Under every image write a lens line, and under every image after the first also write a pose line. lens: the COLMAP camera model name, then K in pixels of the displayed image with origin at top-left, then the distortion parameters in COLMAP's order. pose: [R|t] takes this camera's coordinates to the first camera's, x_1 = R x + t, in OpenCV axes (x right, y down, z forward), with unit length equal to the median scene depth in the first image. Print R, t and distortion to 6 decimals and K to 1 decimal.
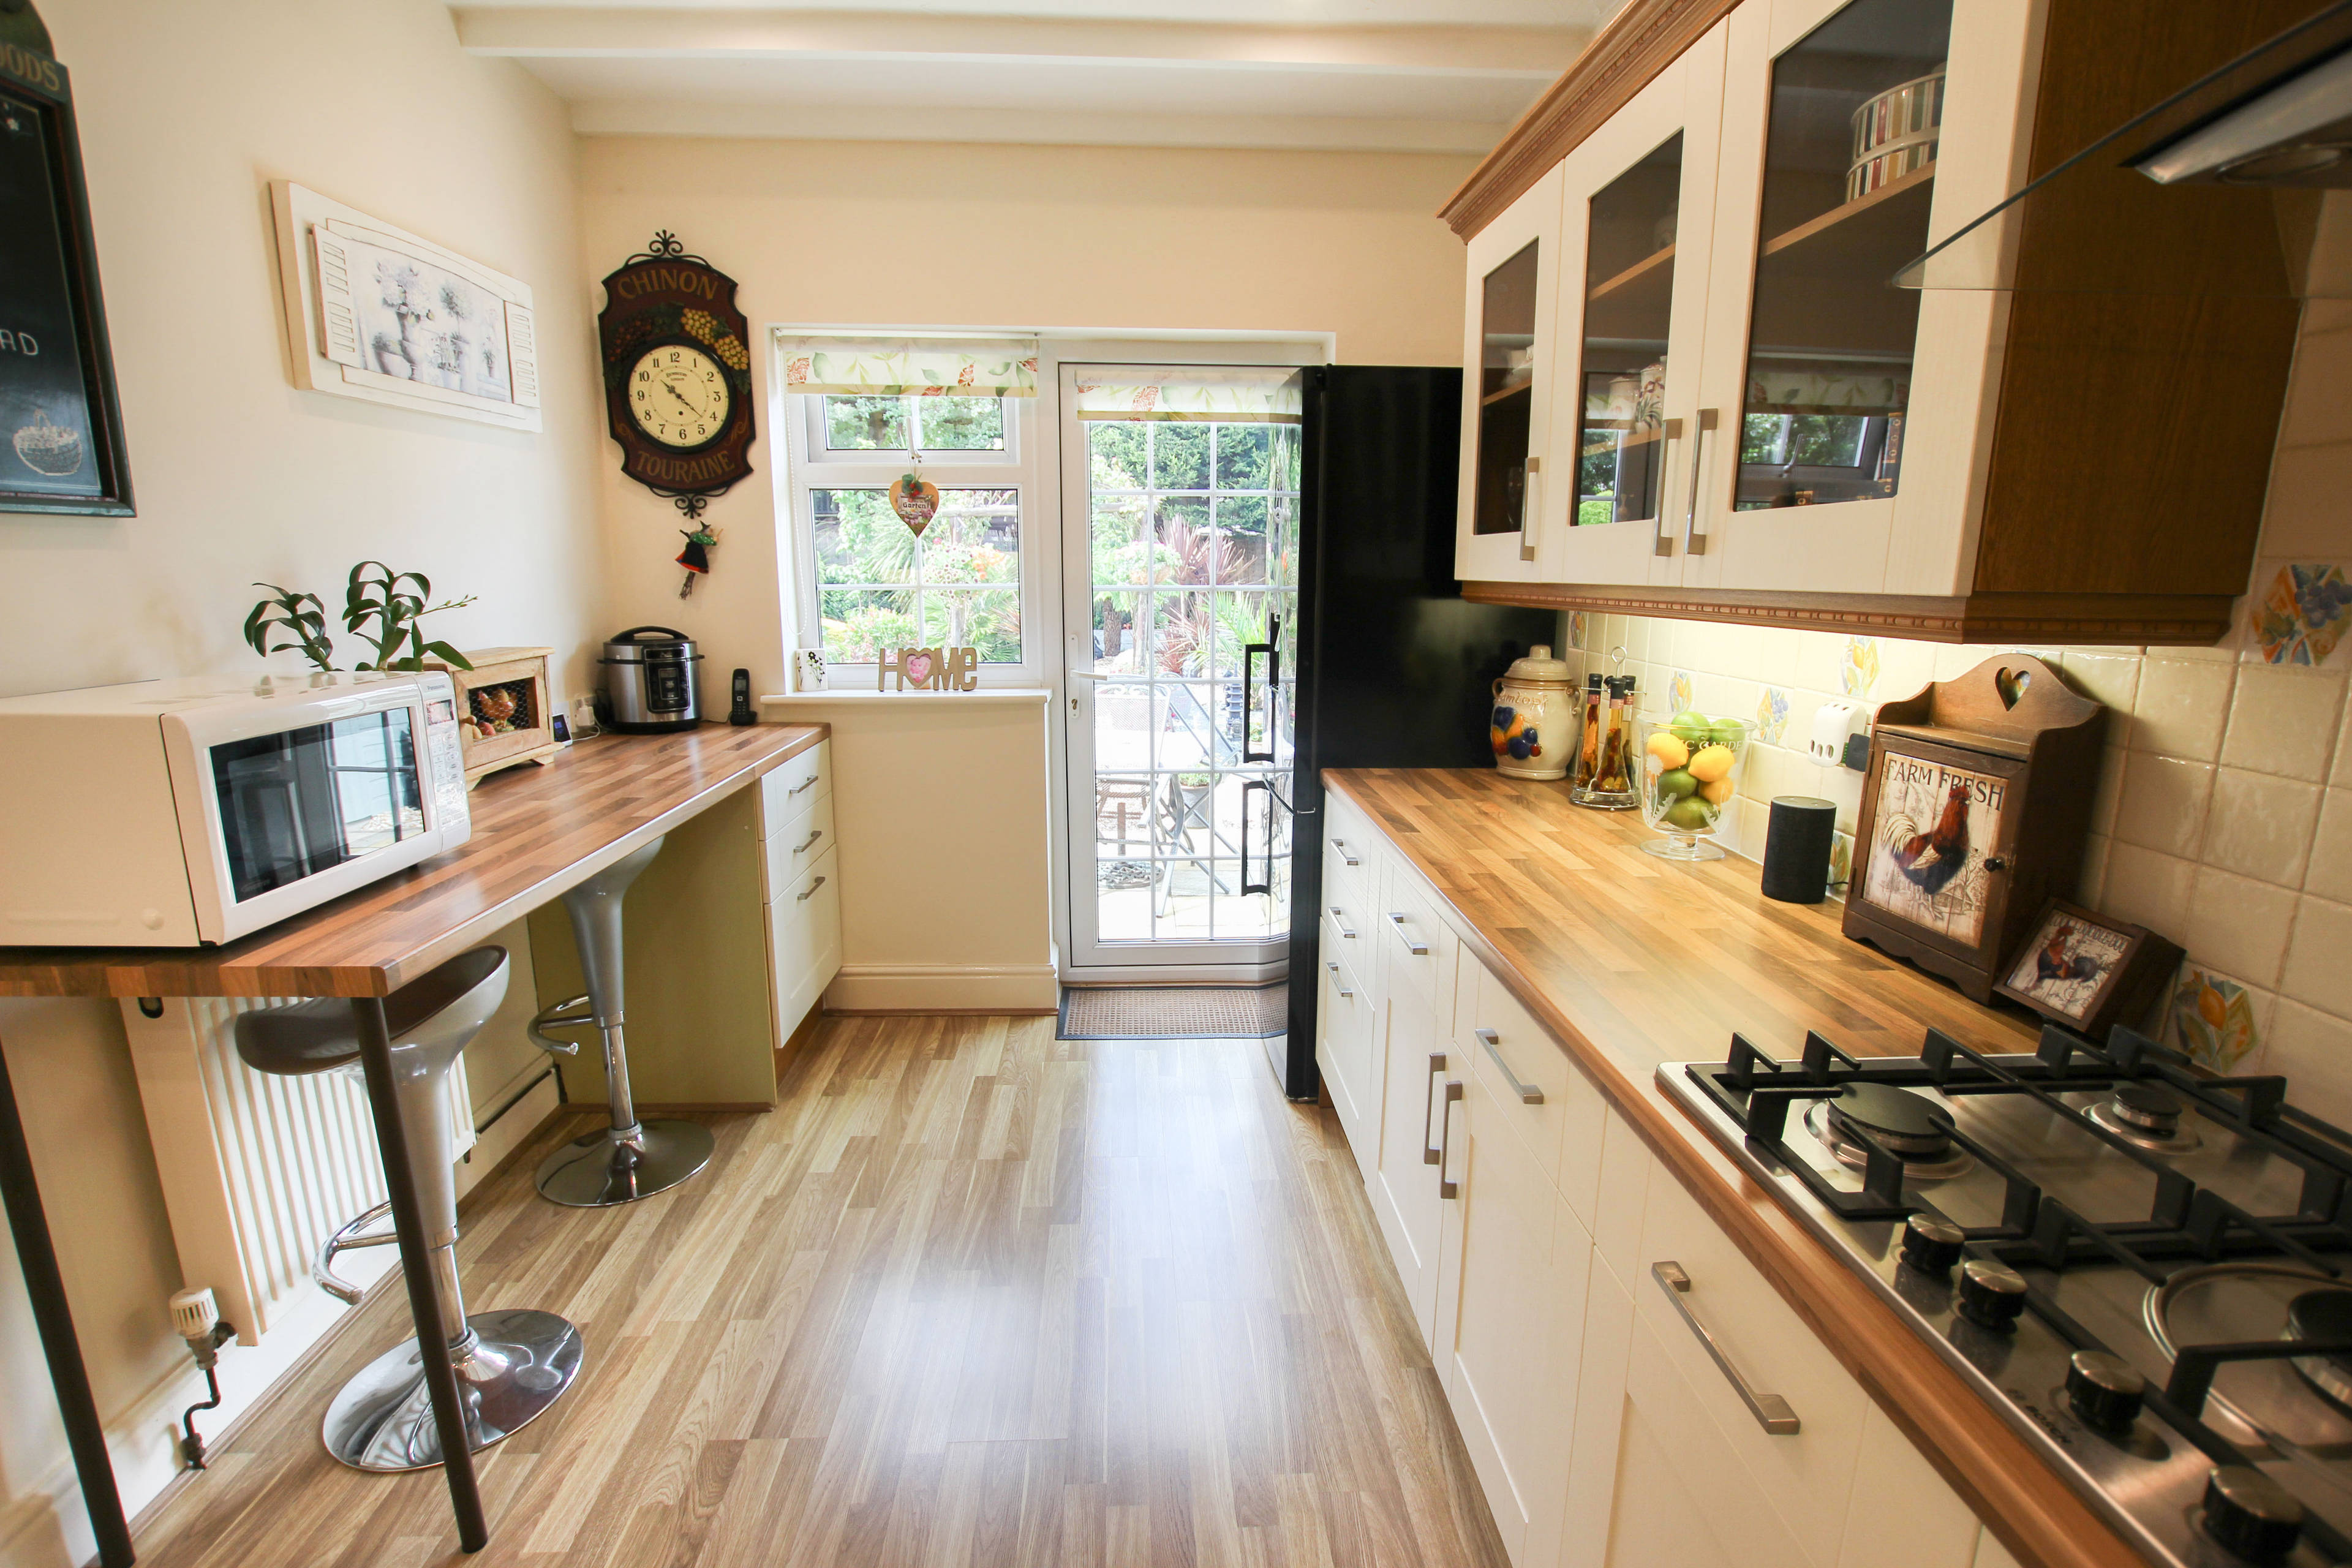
lens RADIAL K [[1084.7, 0, 1182.3], [0, 1084.7, 793.7], [0, 0, 1]] dist [-0.032210, 0.004584]
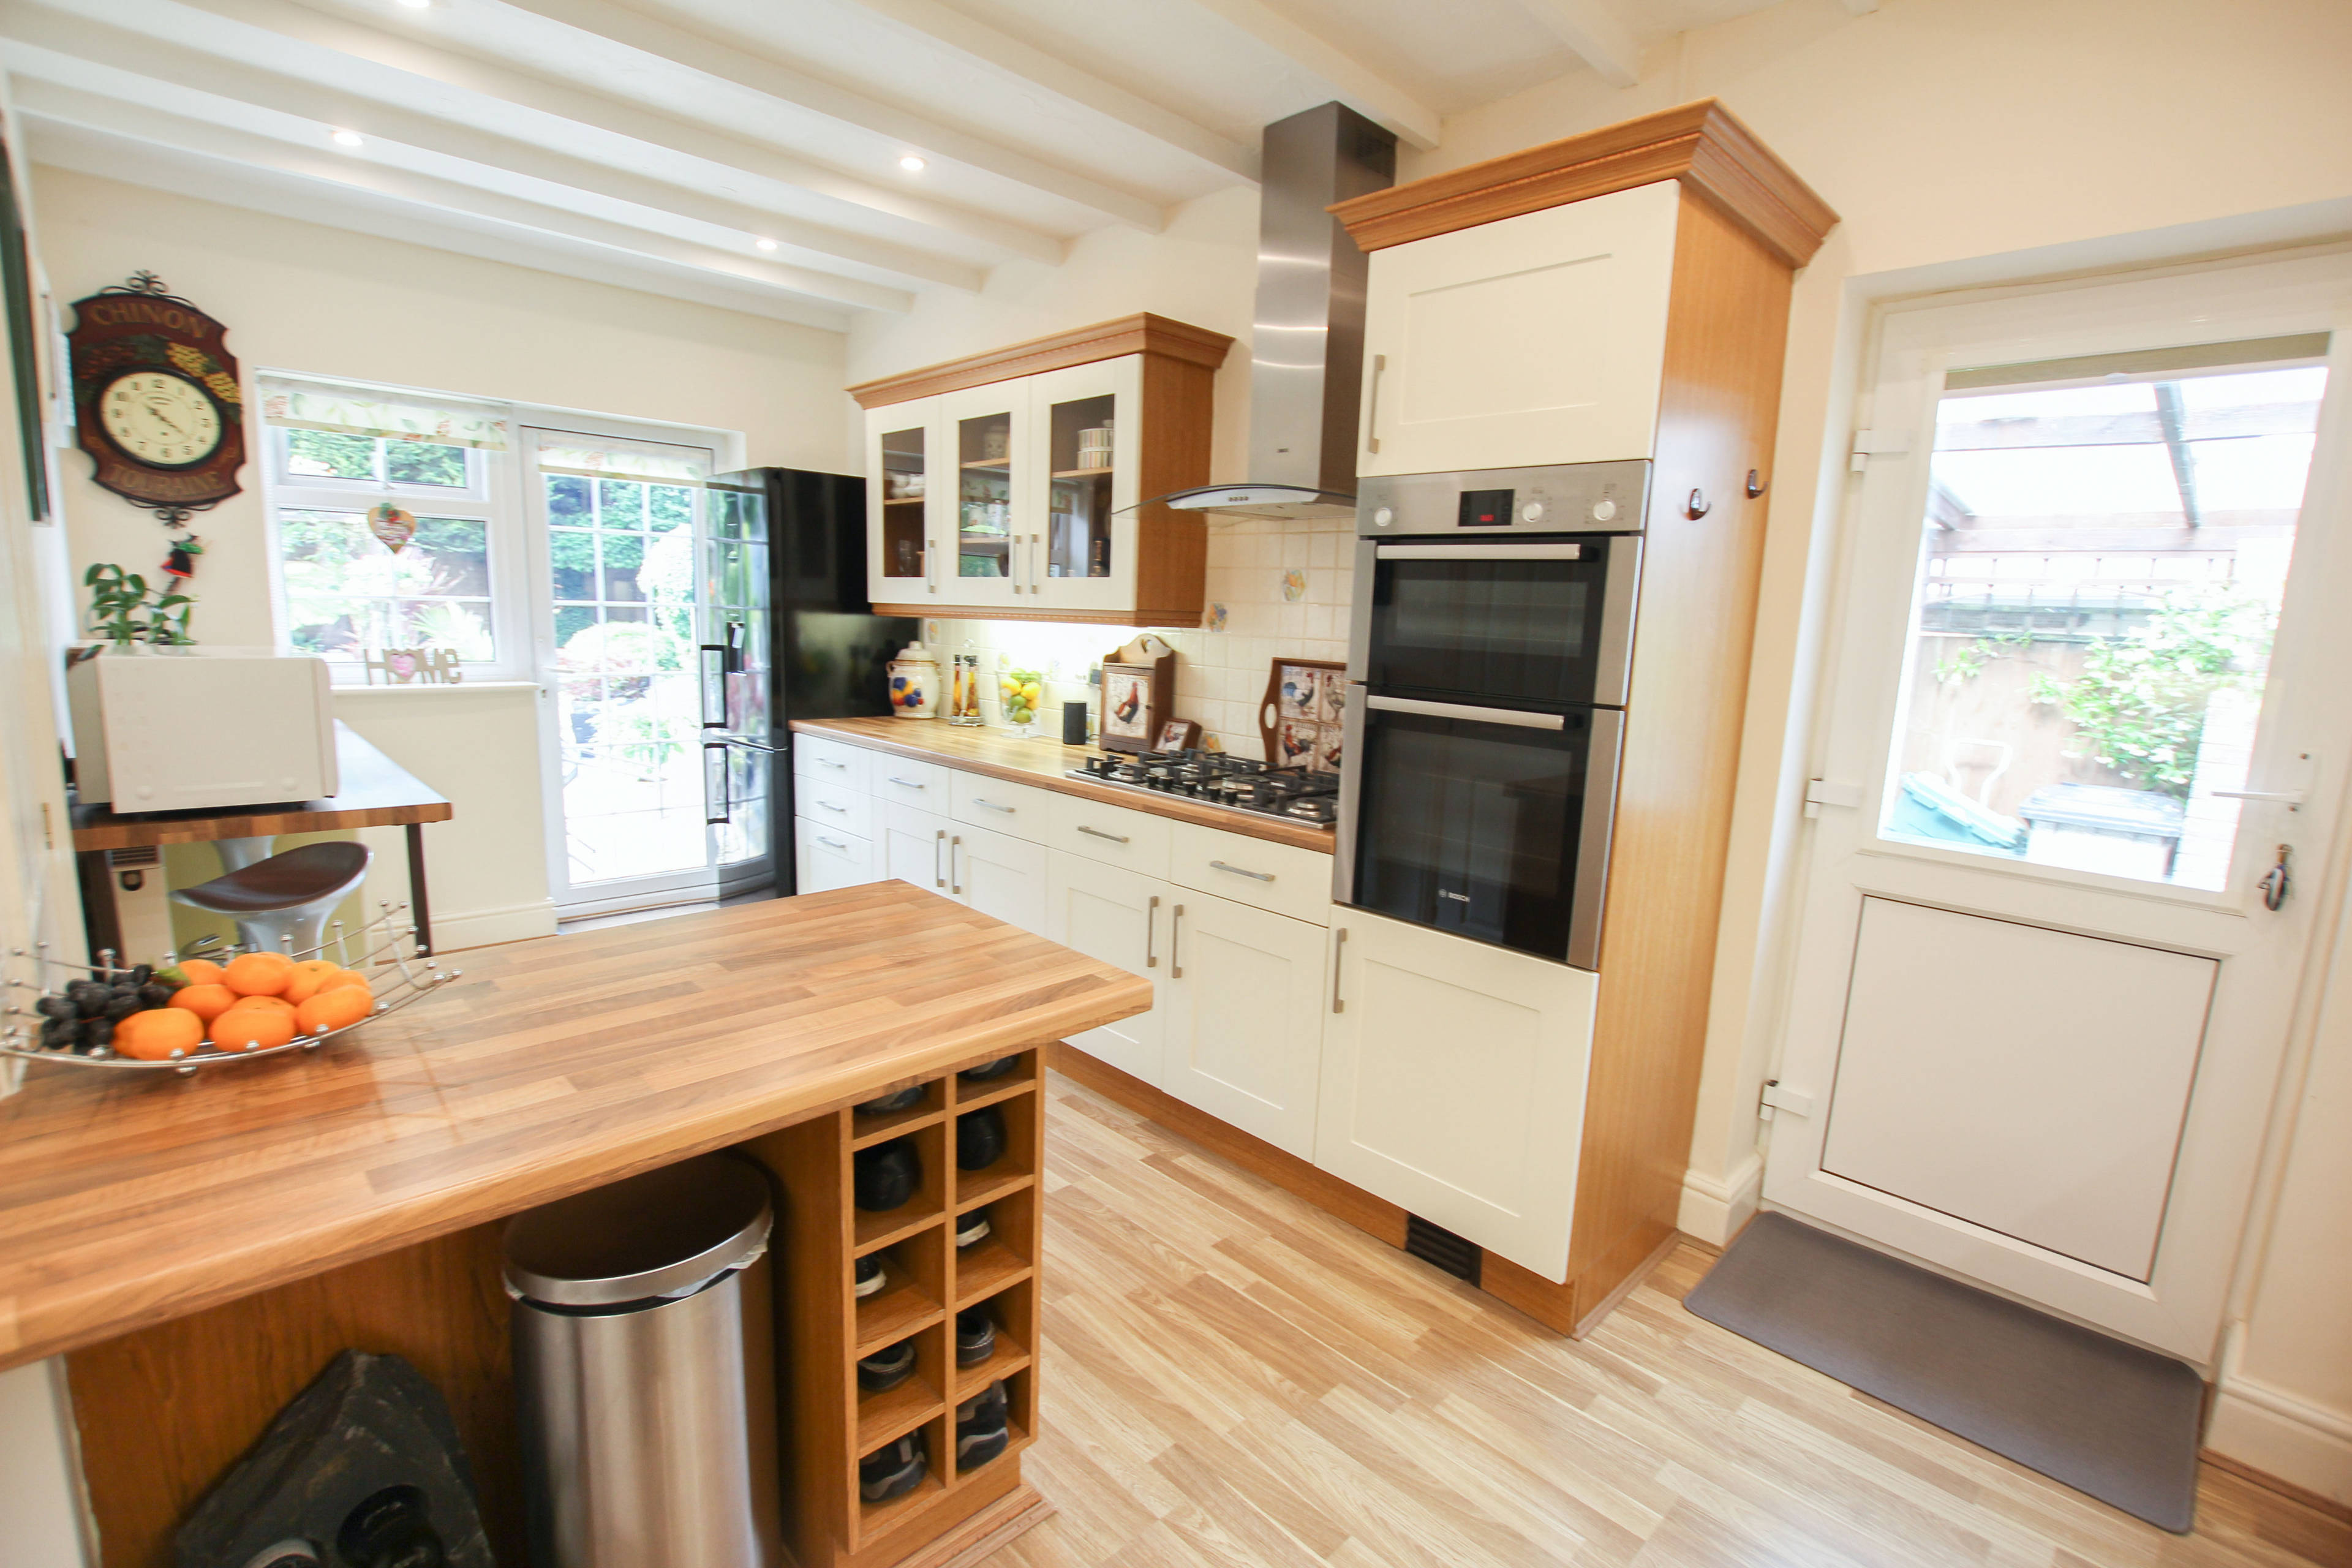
lens RADIAL K [[1084.7, 0, 1182.3], [0, 1084.7, 793.7], [0, 0, 1]] dist [-0.032210, 0.004584]
pose [[0.749061, -0.086230, 0.656865, -0.435297], [0.101967, 0.994685, 0.014299, 0.106621], [-0.654607, 0.056268, 0.753872, -0.489981]]
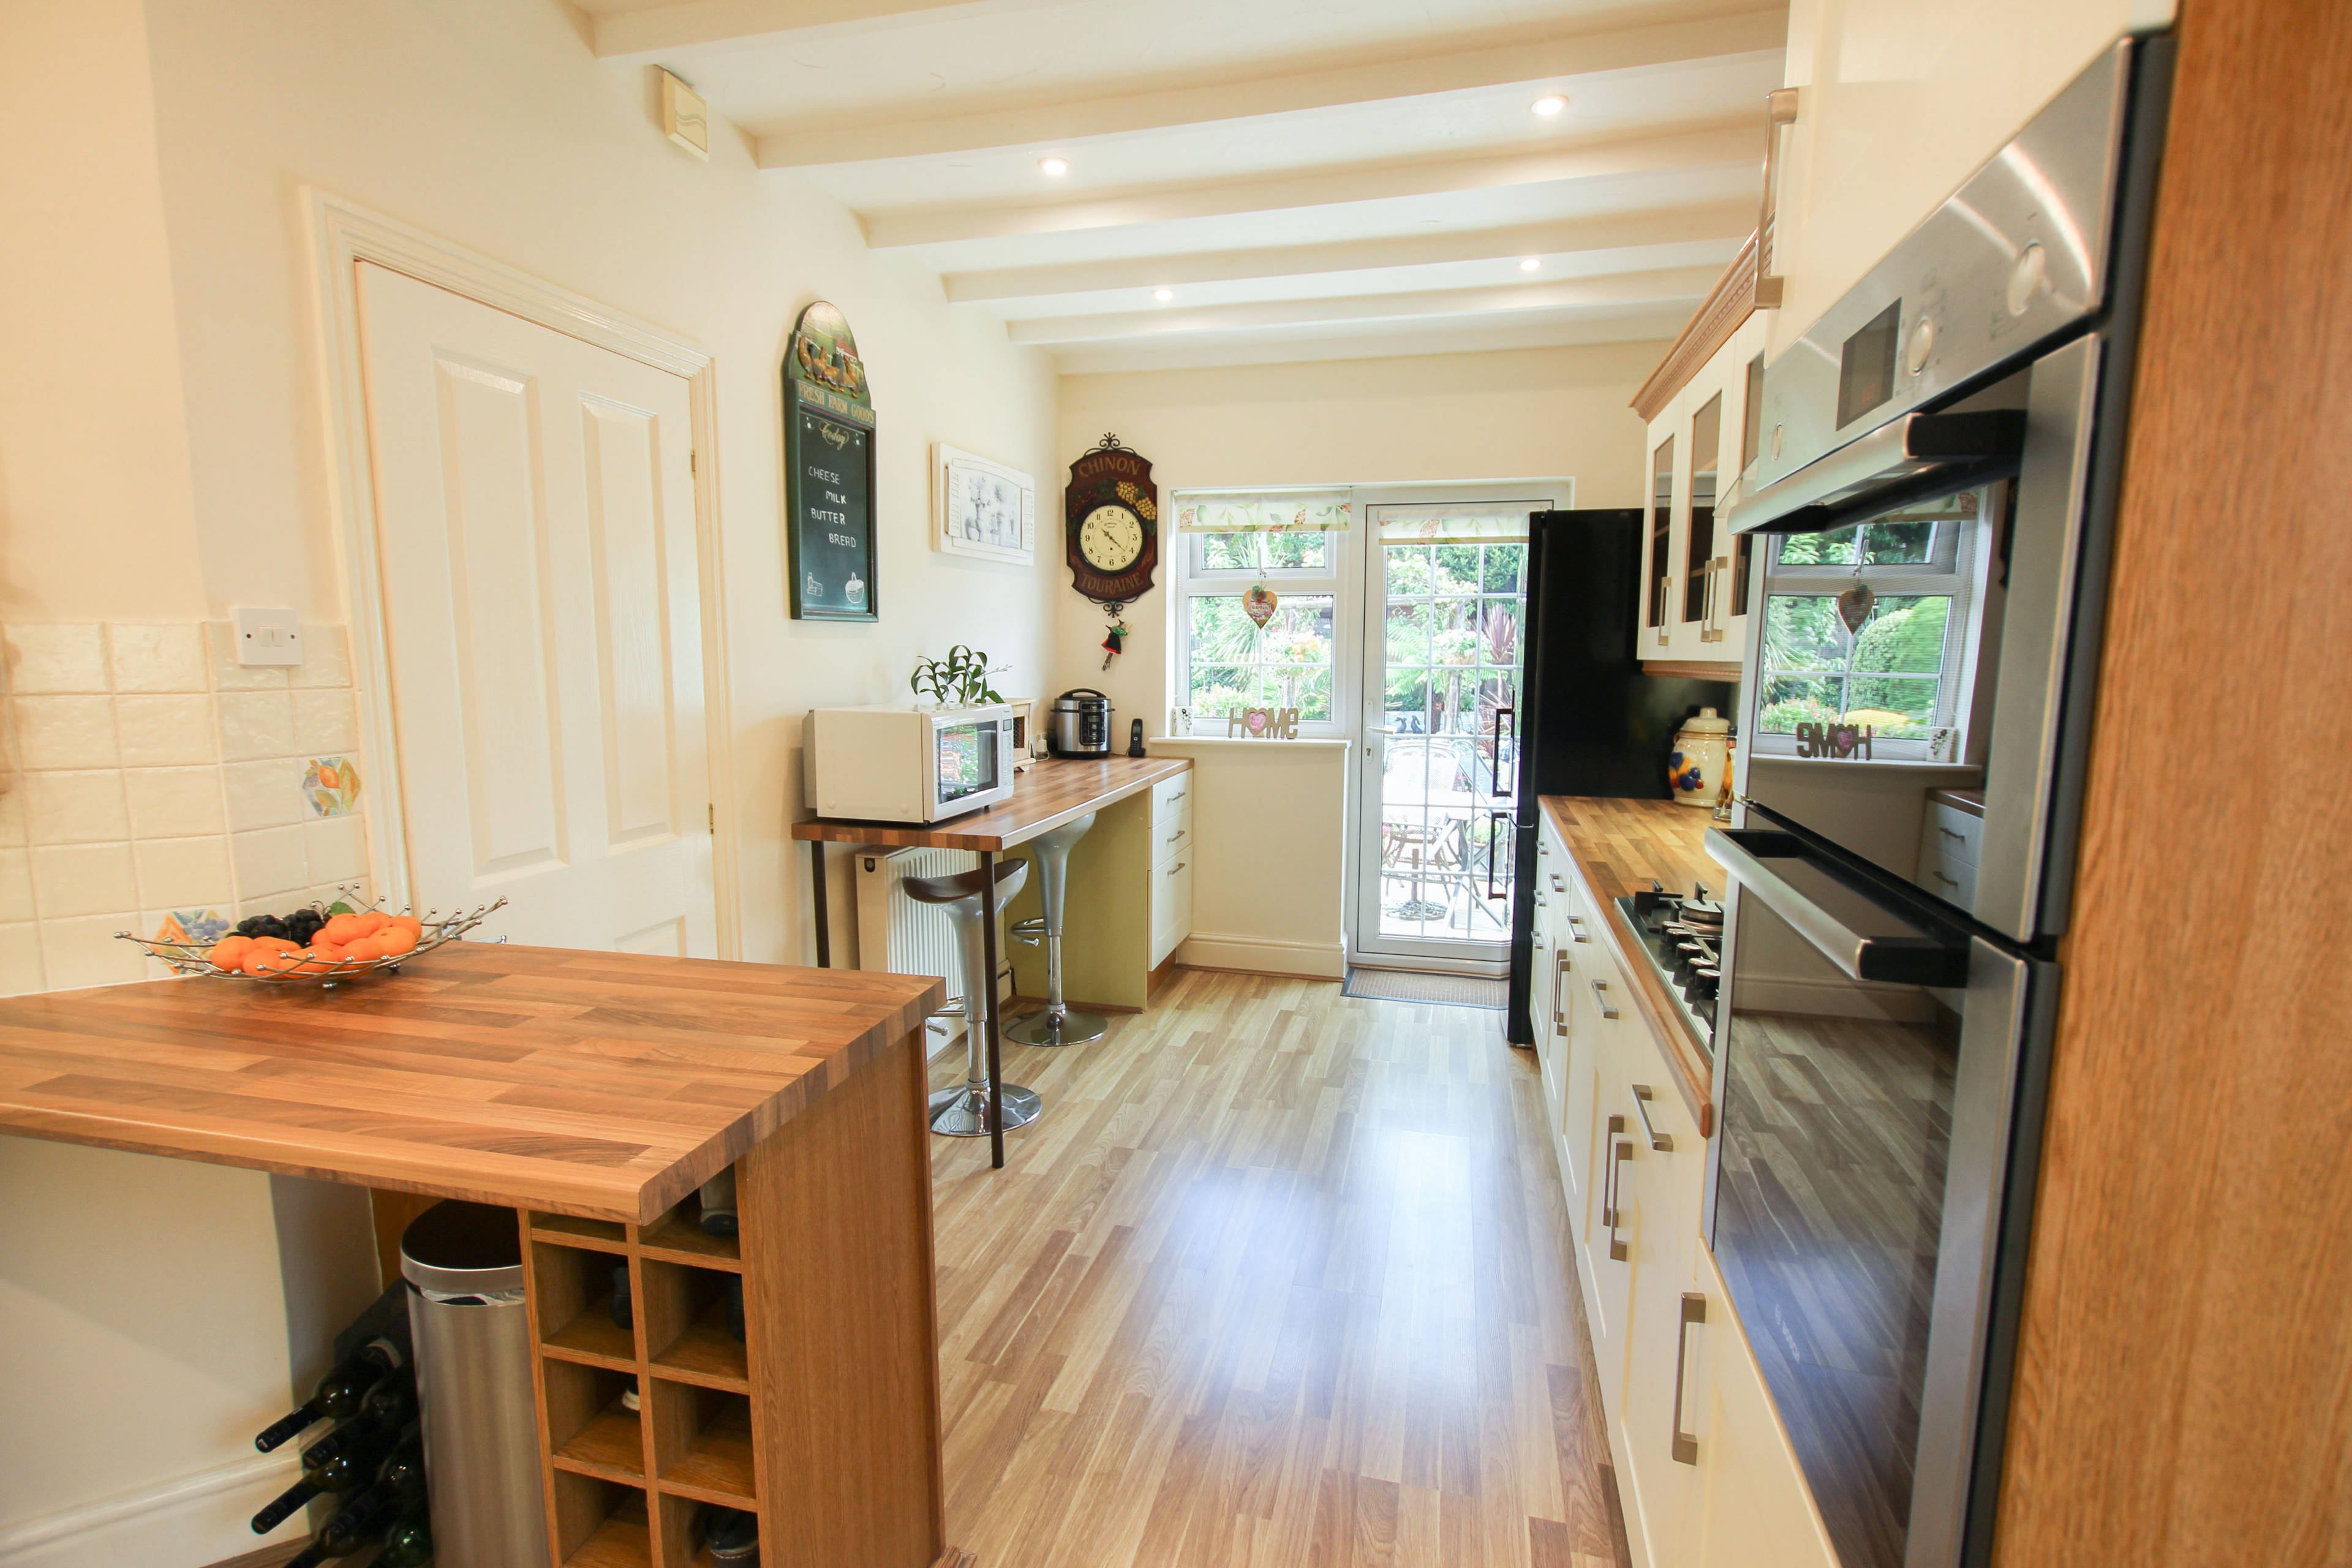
lens RADIAL K [[1083.7, 0, 1184.2], [0, 1083.7, 791.3], [0, 0, 1]] dist [-0.011247, 0.007466]
pose [[0.955348, 0.037760, -0.293059, 0.091482], [-0.060707, 0.995726, -0.069605, 0.086322], [0.289178, 0.084288, 0.953557, -0.401688]]
